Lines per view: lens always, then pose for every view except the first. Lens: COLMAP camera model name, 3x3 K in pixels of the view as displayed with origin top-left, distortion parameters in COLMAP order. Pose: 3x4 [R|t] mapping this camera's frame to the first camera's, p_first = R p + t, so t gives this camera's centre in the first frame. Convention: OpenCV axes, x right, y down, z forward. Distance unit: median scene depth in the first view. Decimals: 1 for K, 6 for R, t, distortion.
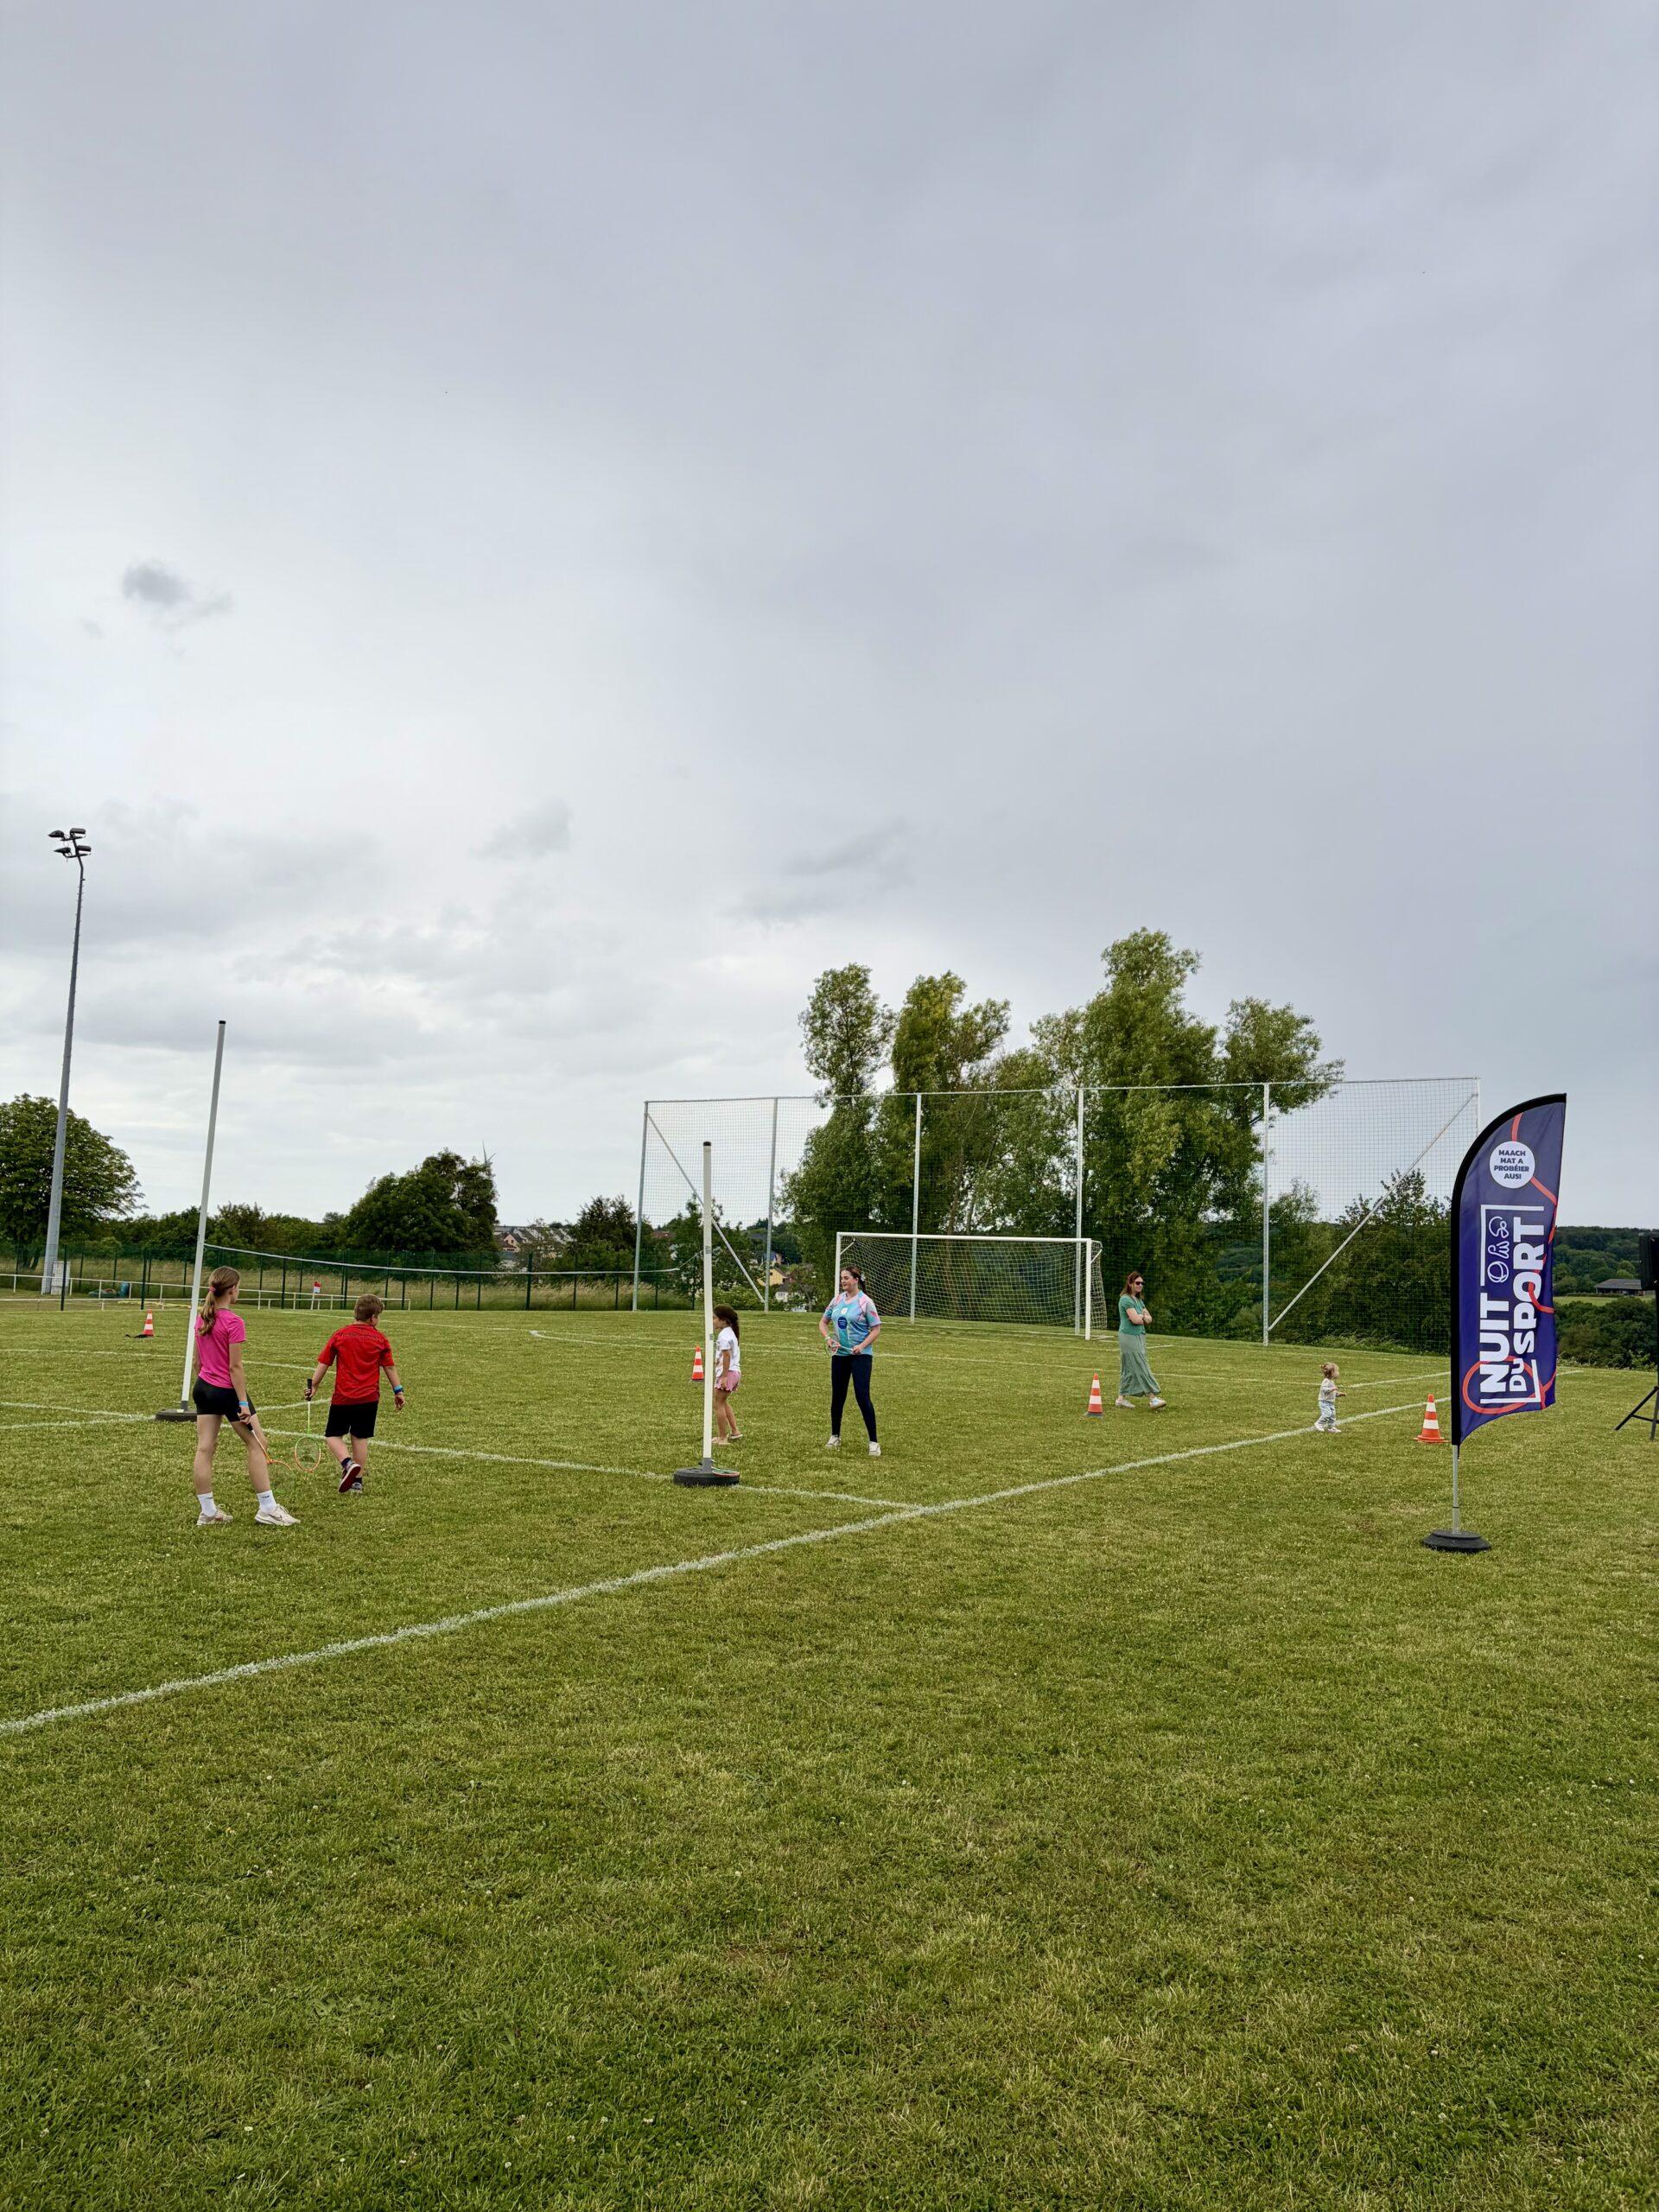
lens RADIAL K [[1672.1, 0, 830.6], [0, 1672.1, 1114.2], [0, 0, 1]] dist [0.041395, -0.042249]
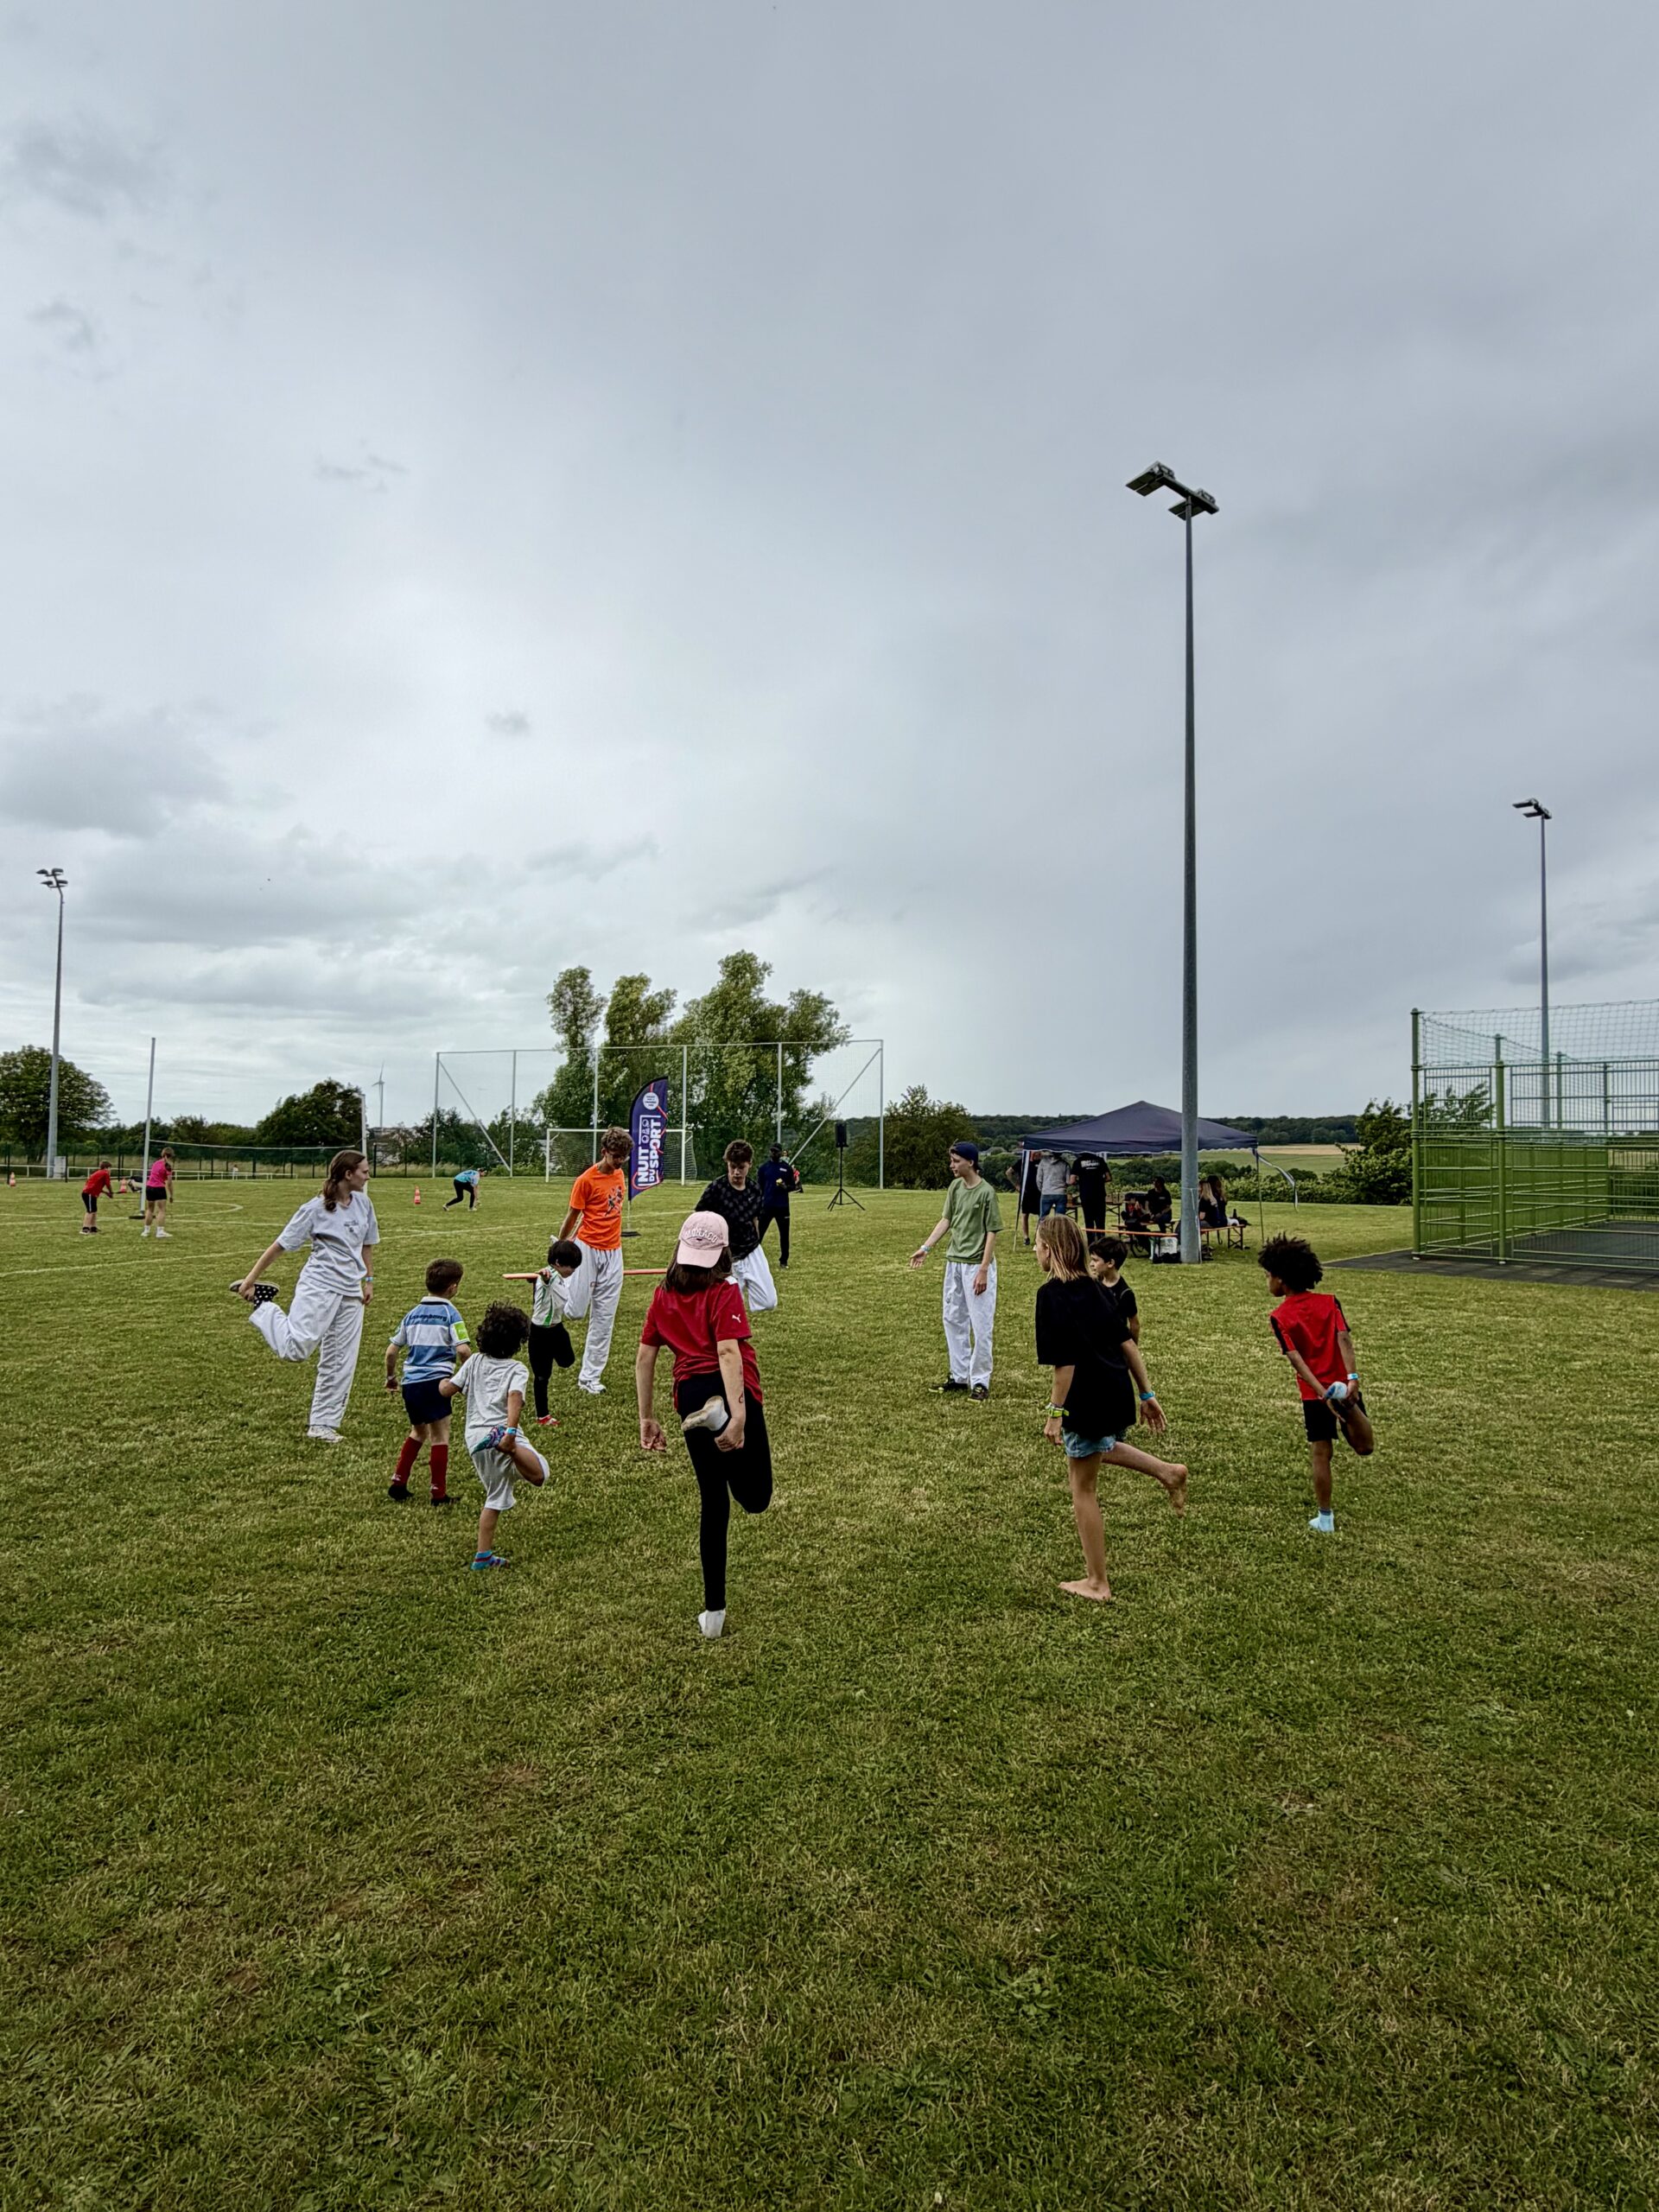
lens RADIAL K [[1104.5, 0, 818.4], [0, 1104.5, 1116.9], [0, 0, 1]] dist [-0.002363, -0.000377]
pose [[0.983698, -0.017854, 0.178942, 0.044782], [0.006654, 0.997992, 0.062994, -0.007577], [-0.179707, -0.060777, 0.981841, -0.112077]]
